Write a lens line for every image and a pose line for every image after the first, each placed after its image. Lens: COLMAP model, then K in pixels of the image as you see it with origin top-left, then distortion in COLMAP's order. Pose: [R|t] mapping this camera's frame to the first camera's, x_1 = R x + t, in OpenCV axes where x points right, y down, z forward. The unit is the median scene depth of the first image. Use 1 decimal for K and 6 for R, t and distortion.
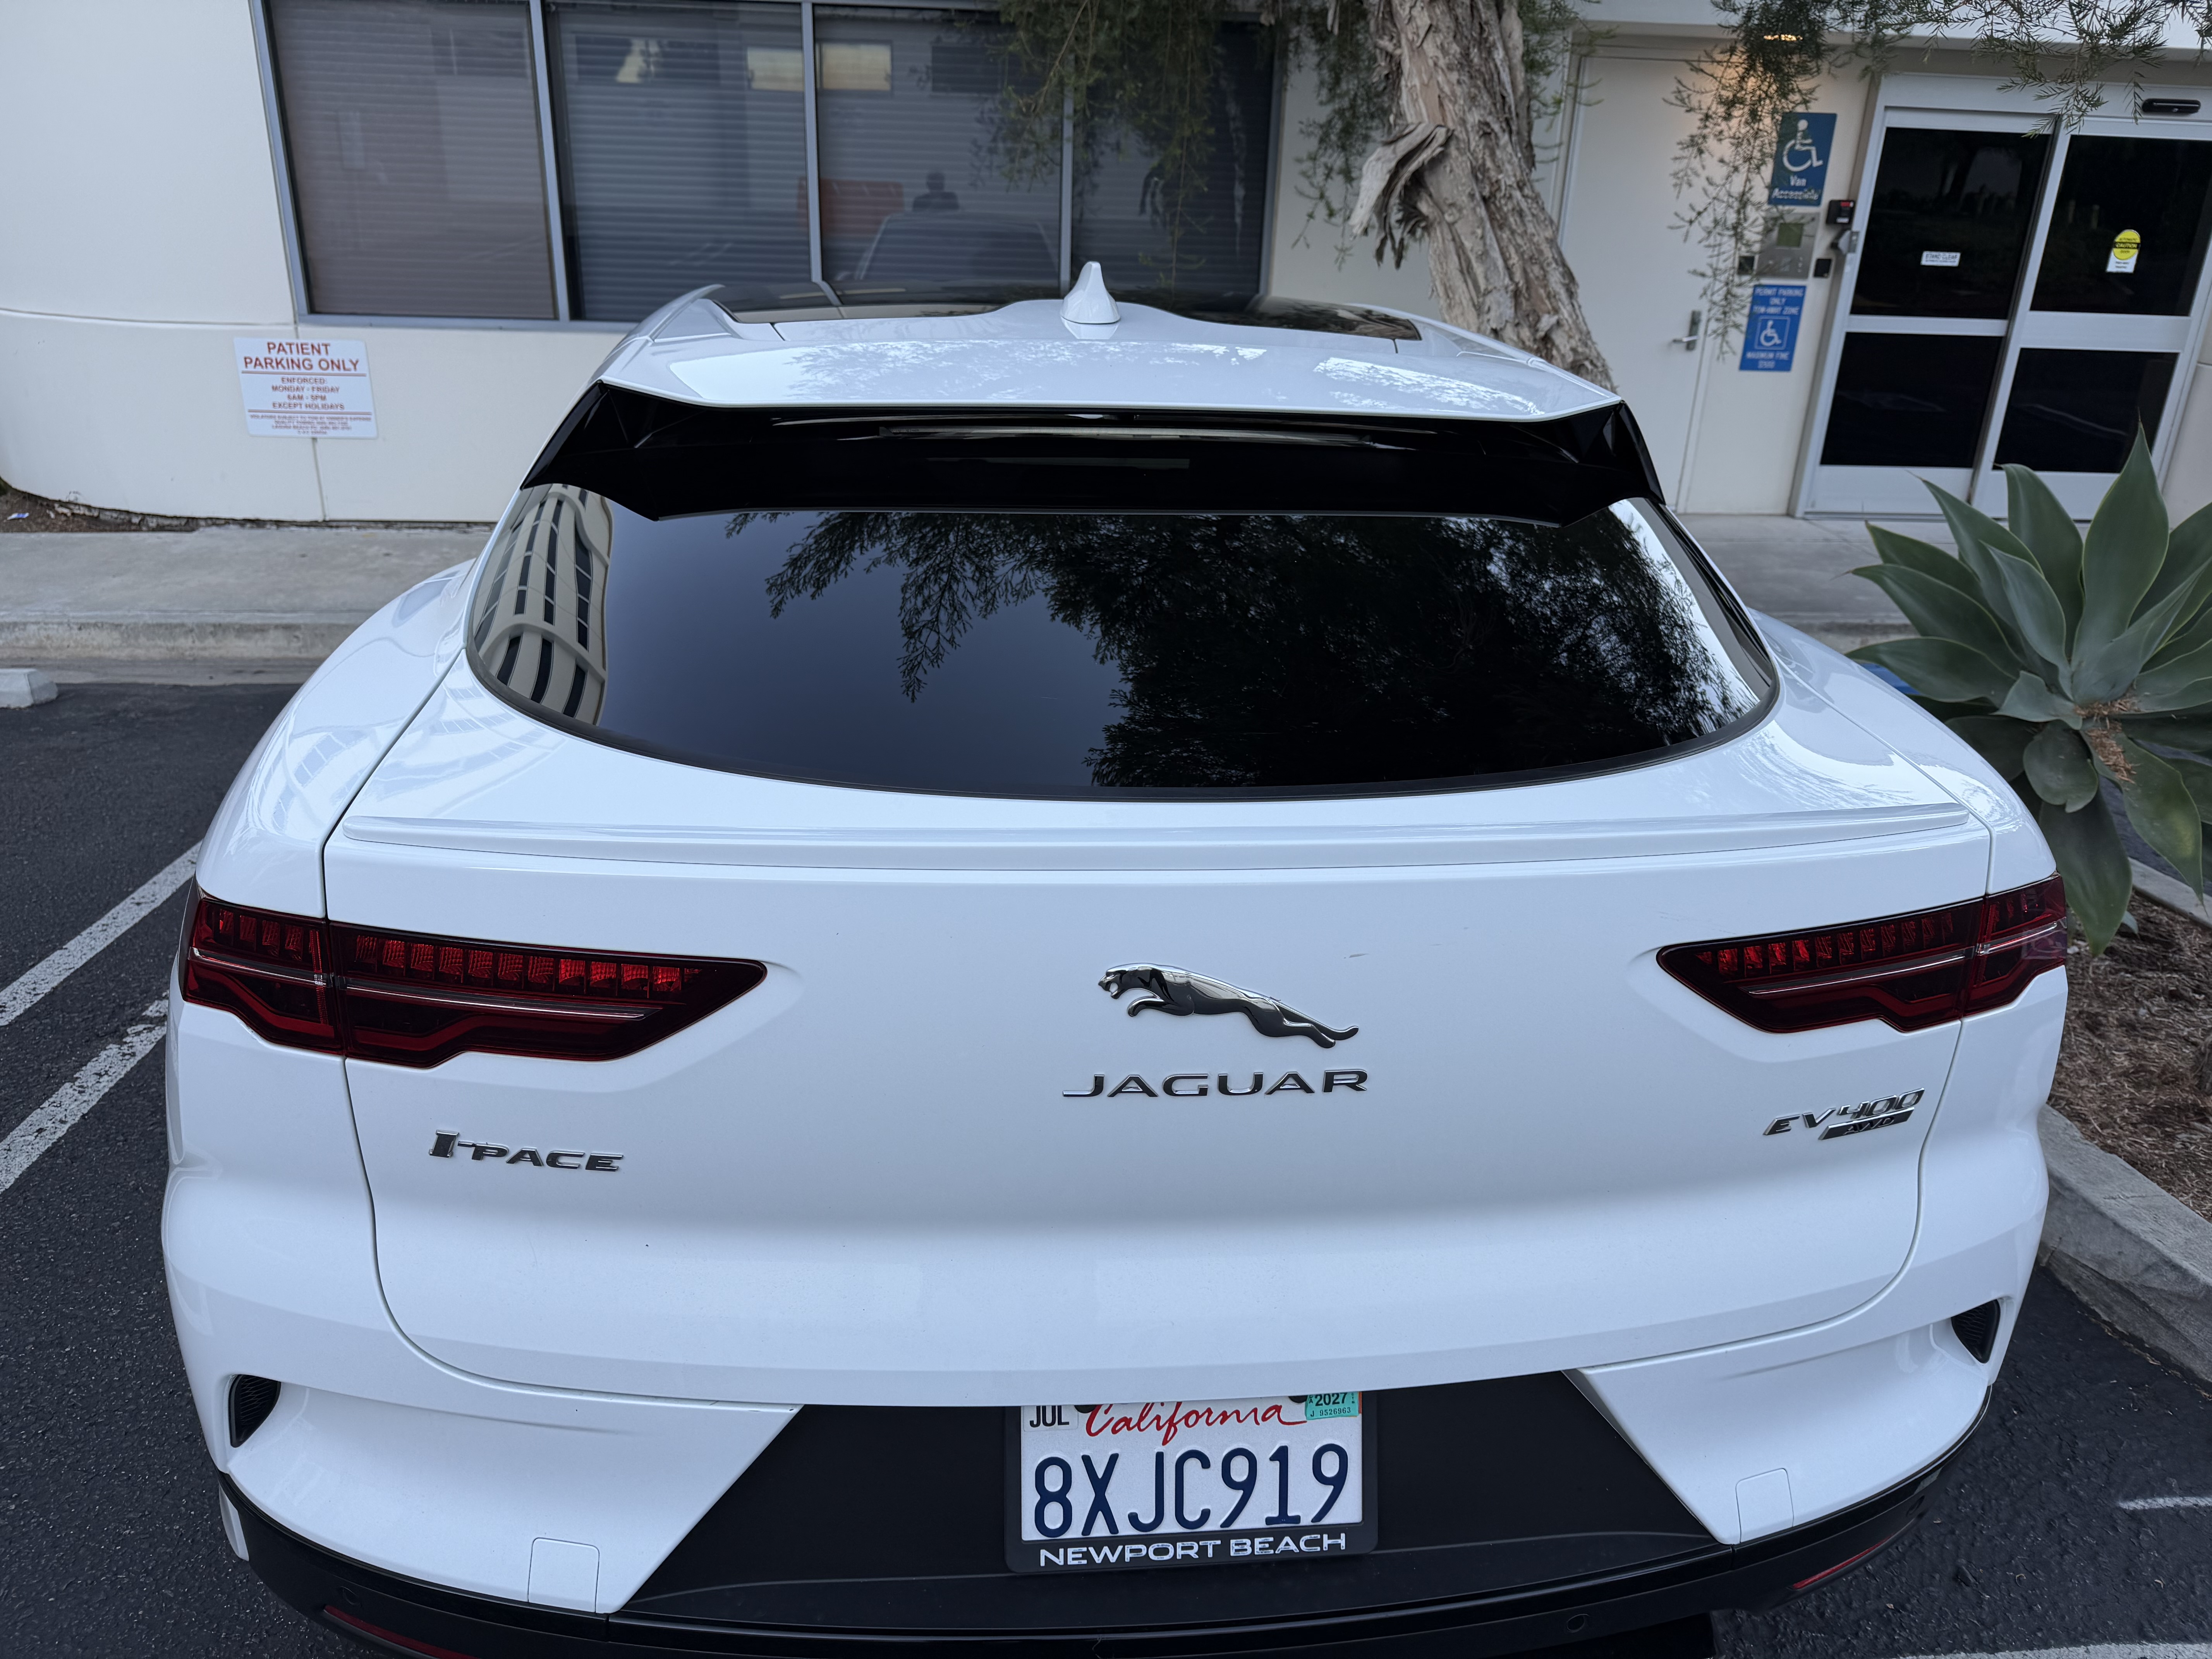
lens RADIAL K [[1552.6, 0, 1106.0], [0, 1552.6, 829.5], [0, 0, 1]] dist [0.001538, -0.024713]
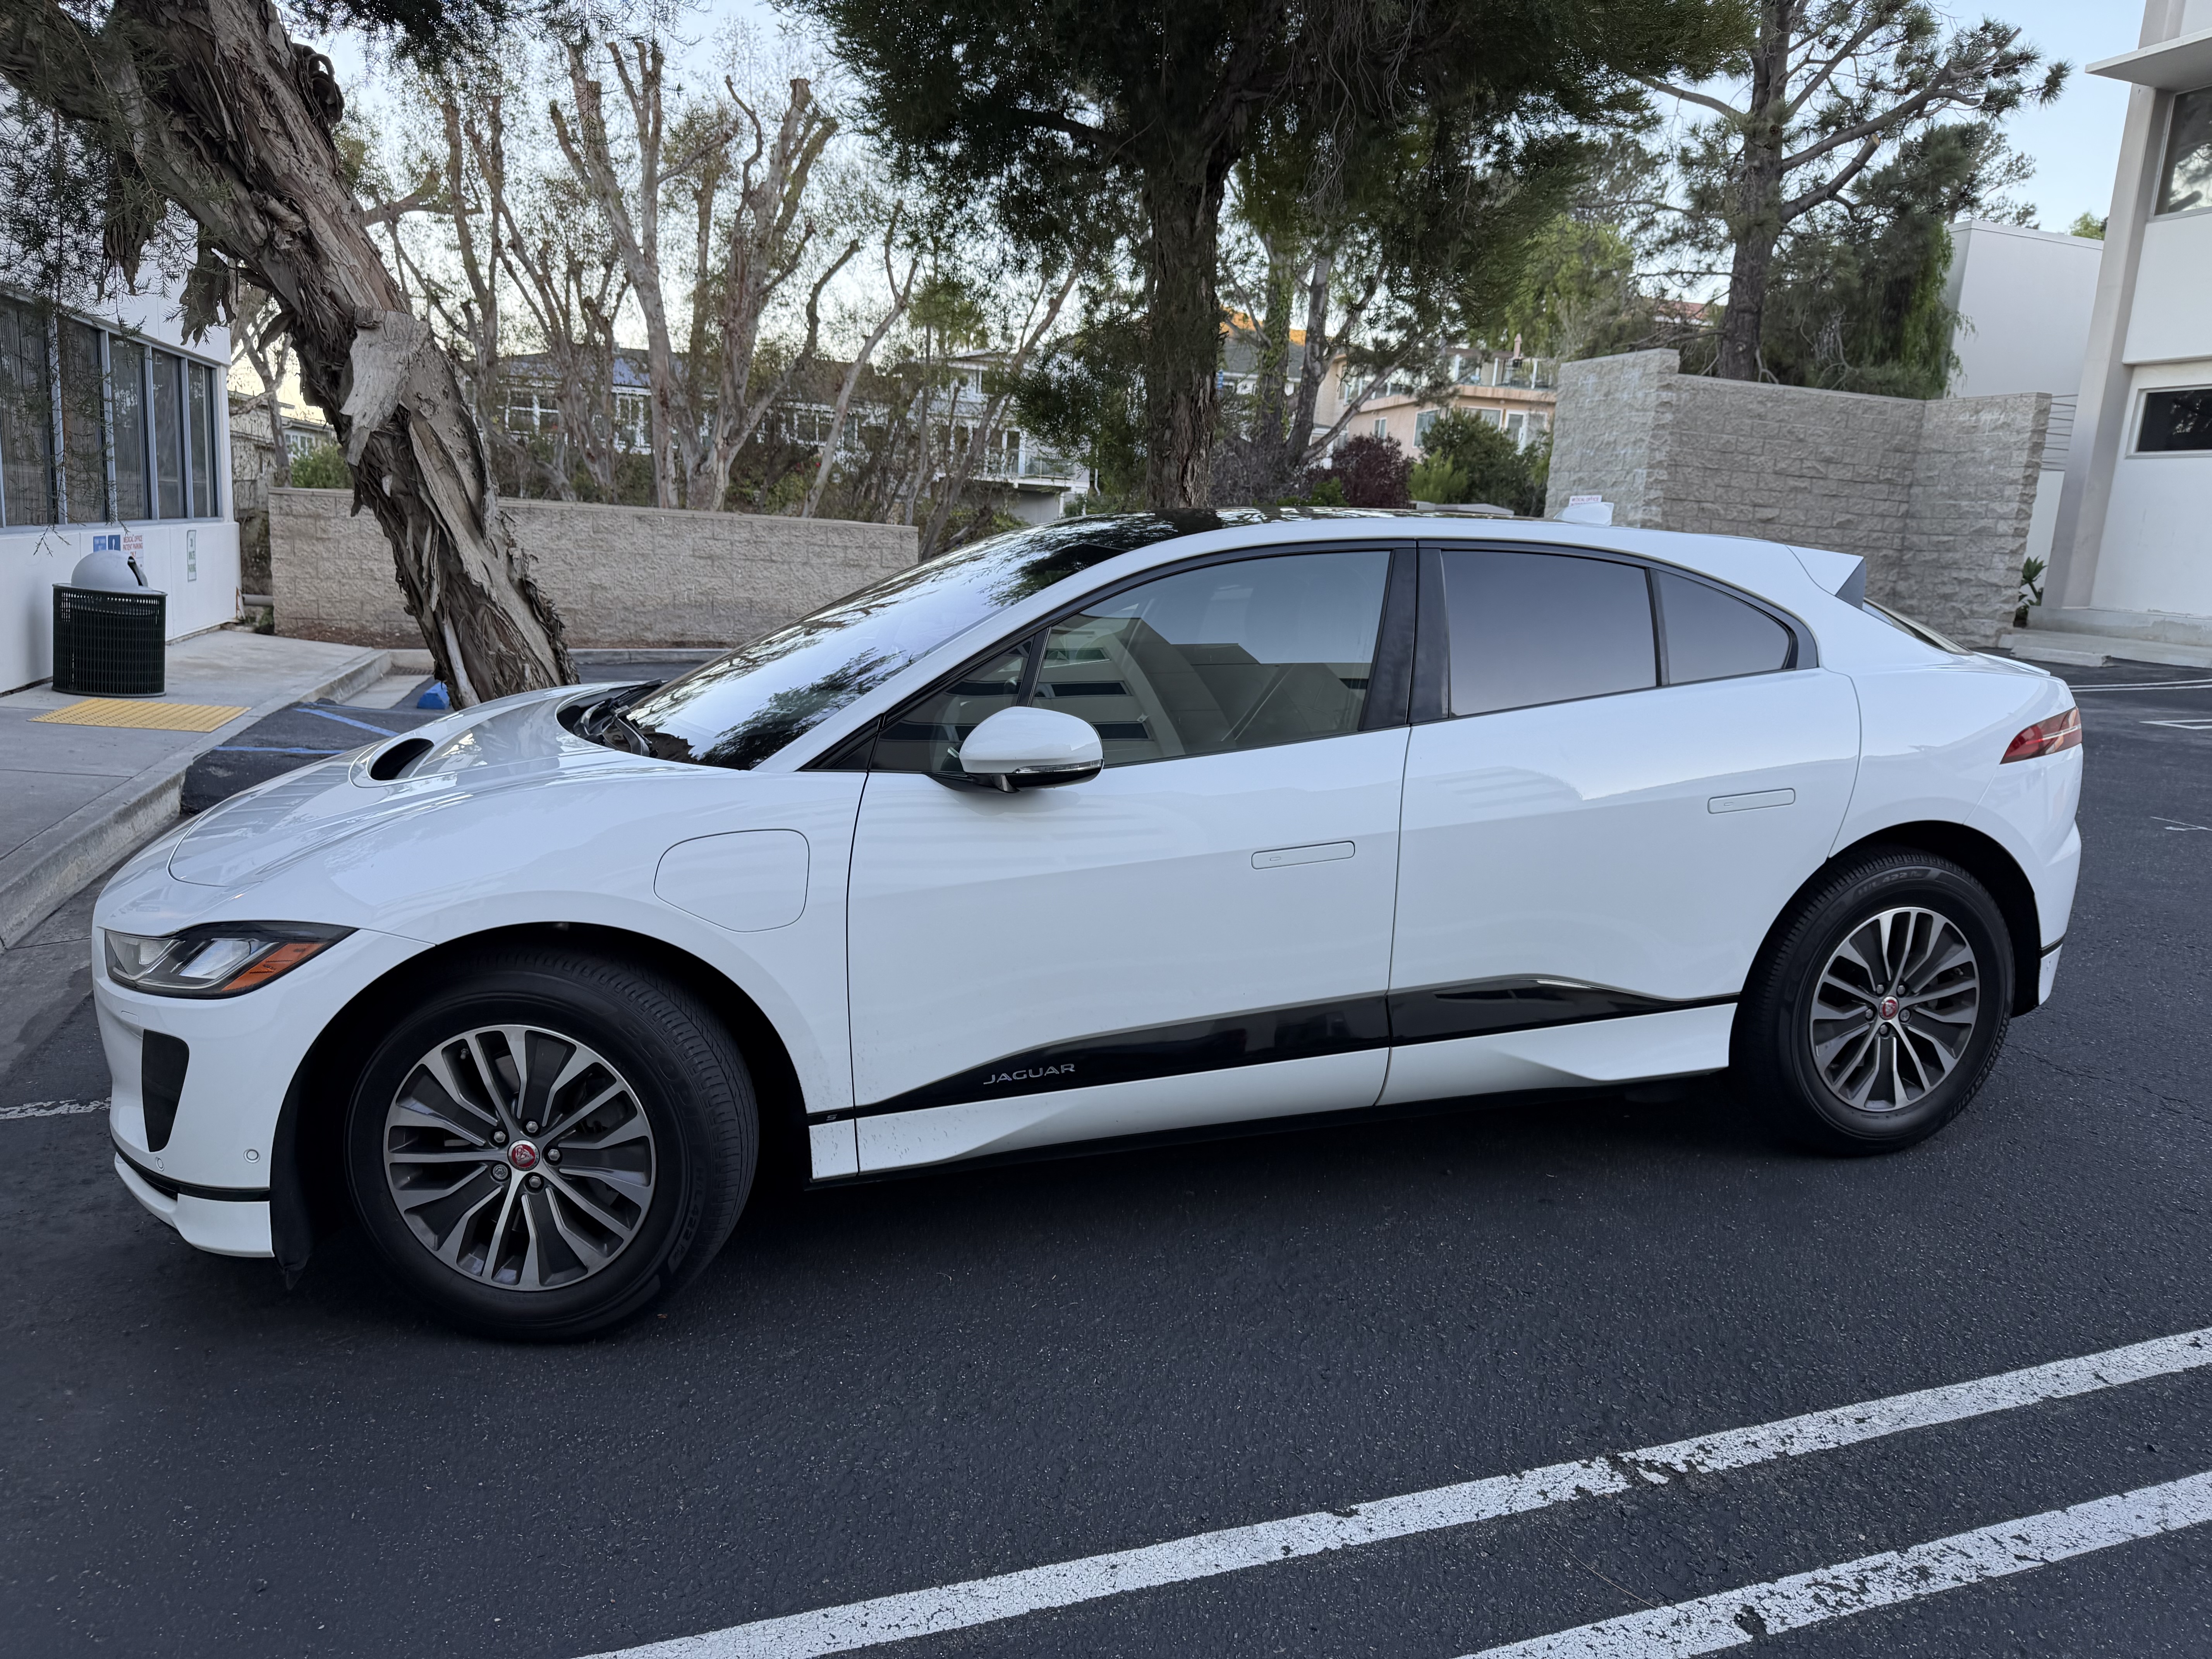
lens RADIAL K [[1552.6, 0, 1106.0], [0, 1552.6, 829.5], [0, 0, 1]] dist [0.001538, -0.024713]
pose [[-0.202929, -0.215337, 0.955222, -0.816118], [0.297323, 0.915911, 0.269639, -0.295517], [-0.932962, 0.338728, -0.121840, 0.818425]]
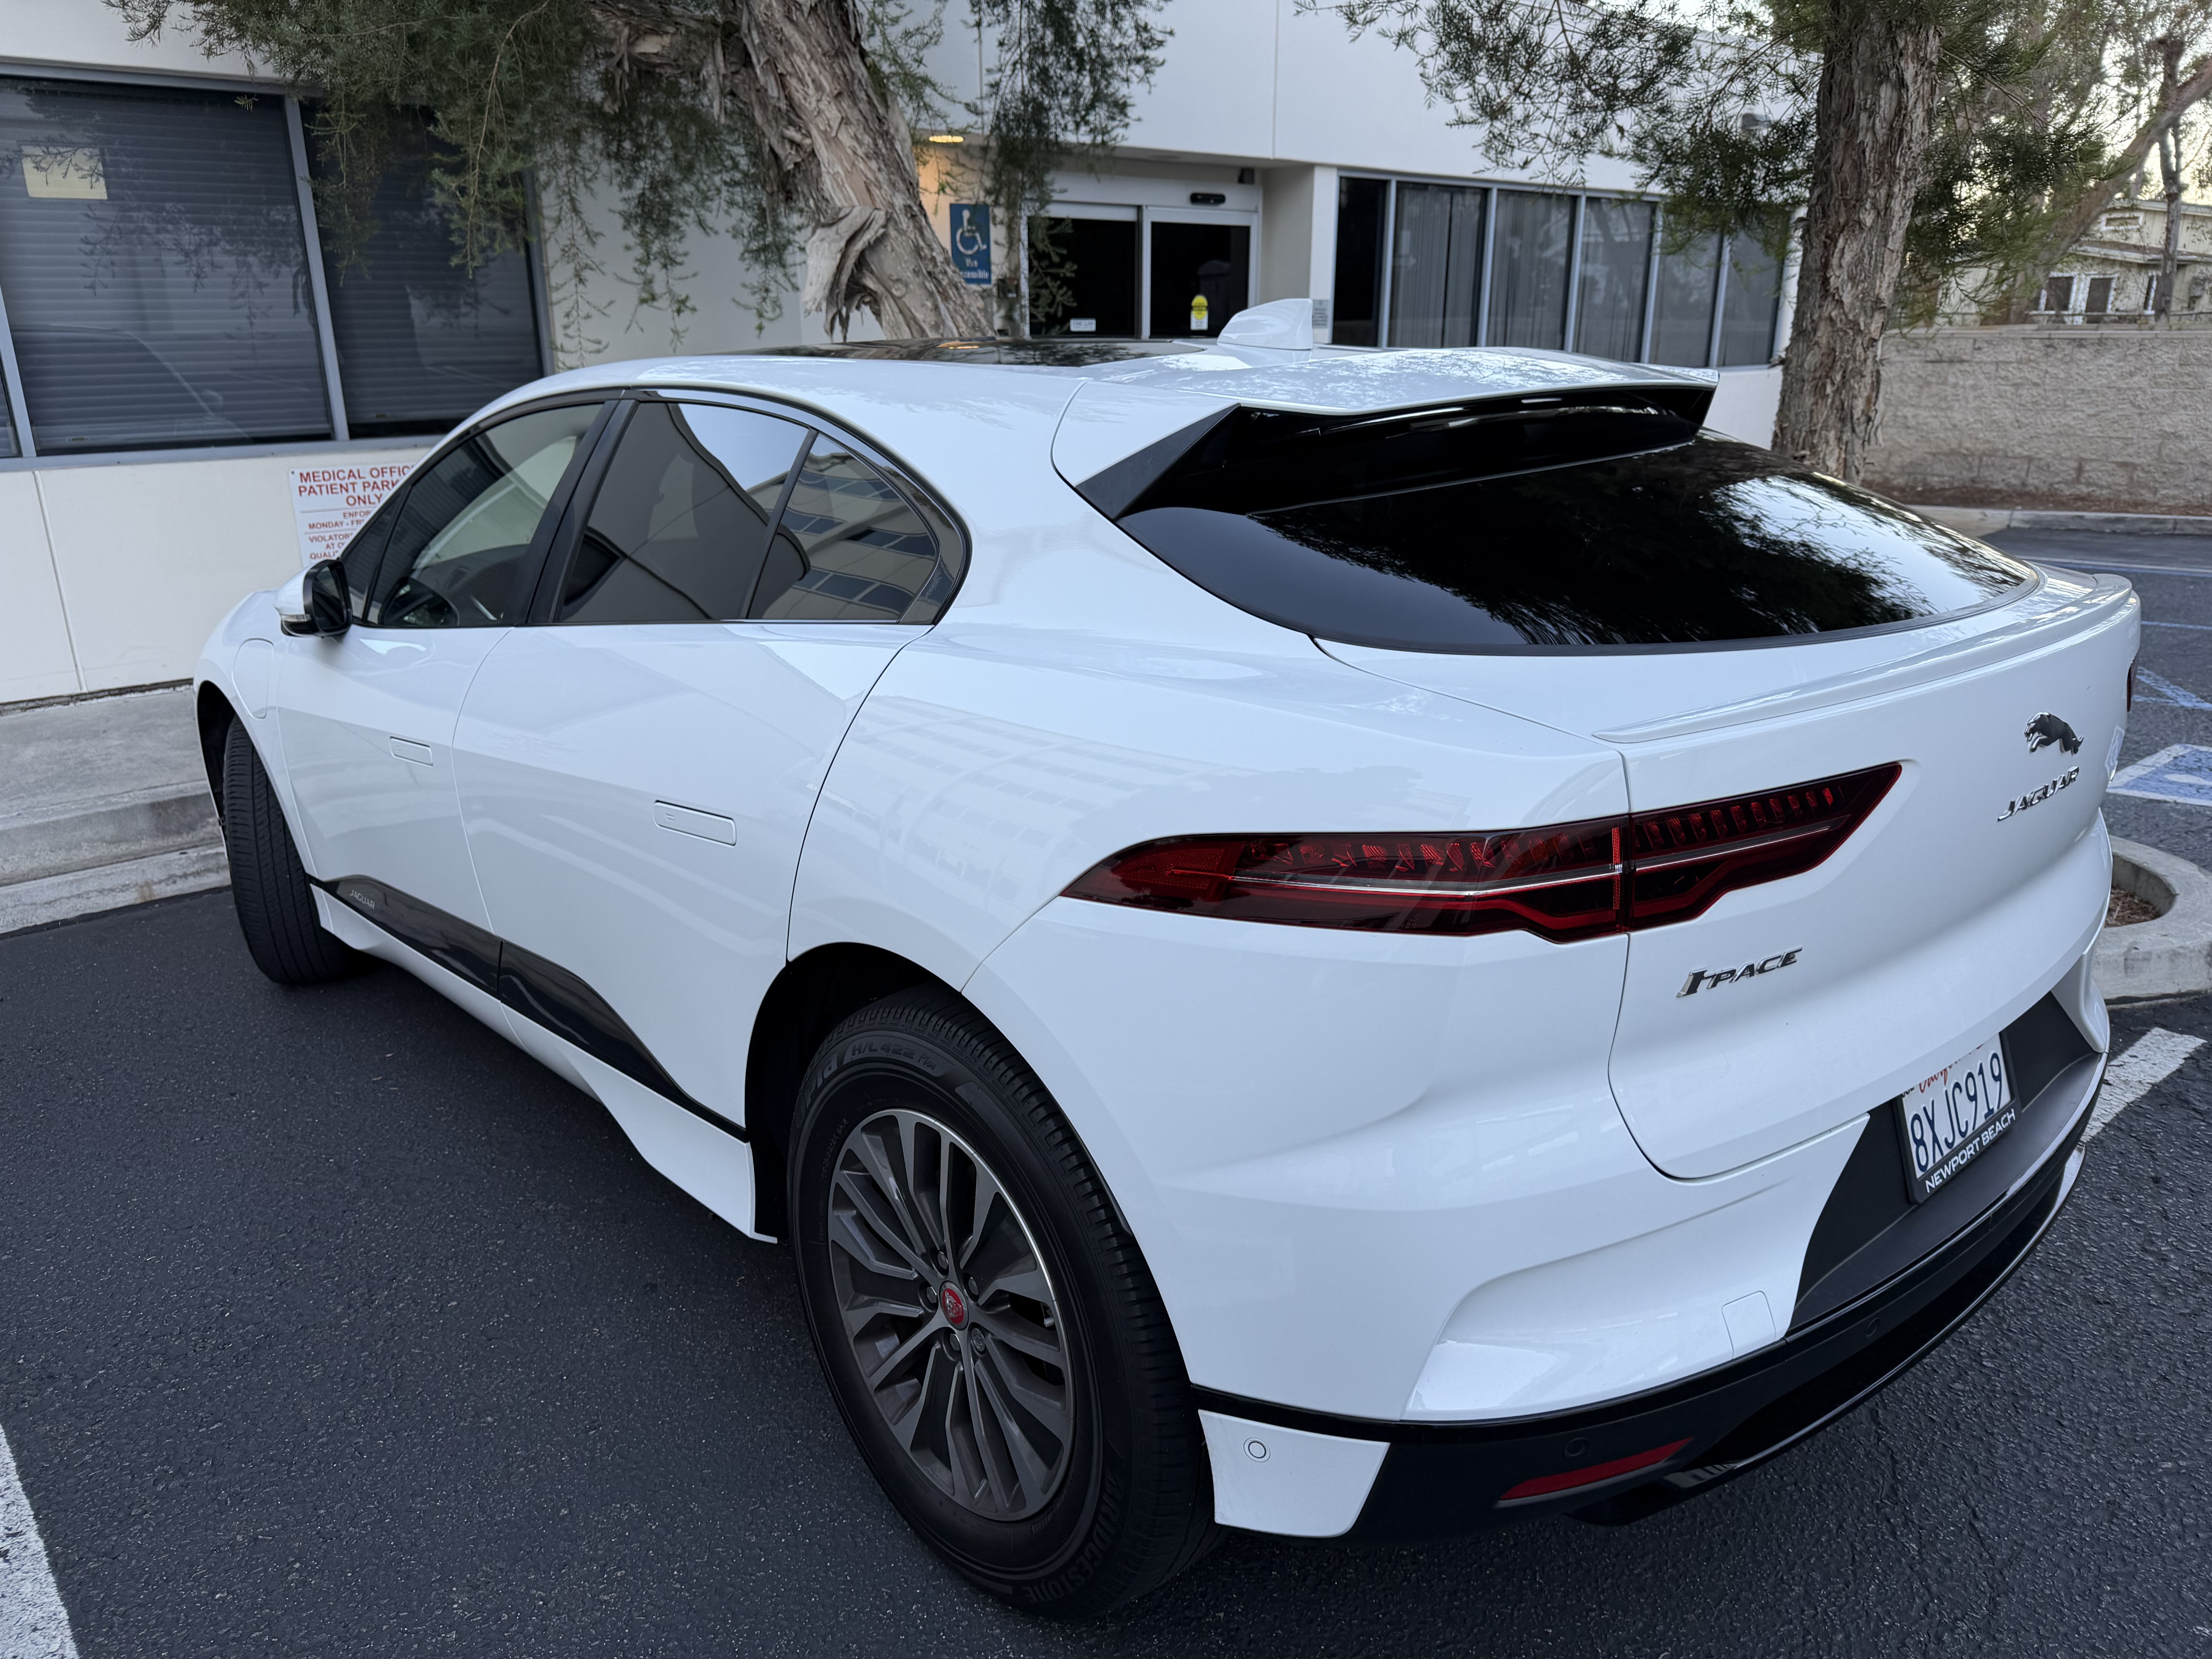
lens RADIAL K [[1573.0, 0, 1106.0], [0, 1573.0, 829.5], [0, 0, 1]] dist [-0.003146, -0.004990]
pose [[0.805619, -0.209417, 0.554186, -0.351636], [0.241113, 0.970362, 0.016176, -0.011111], [-0.541149, 0.120590, 0.832236, 0.048800]]
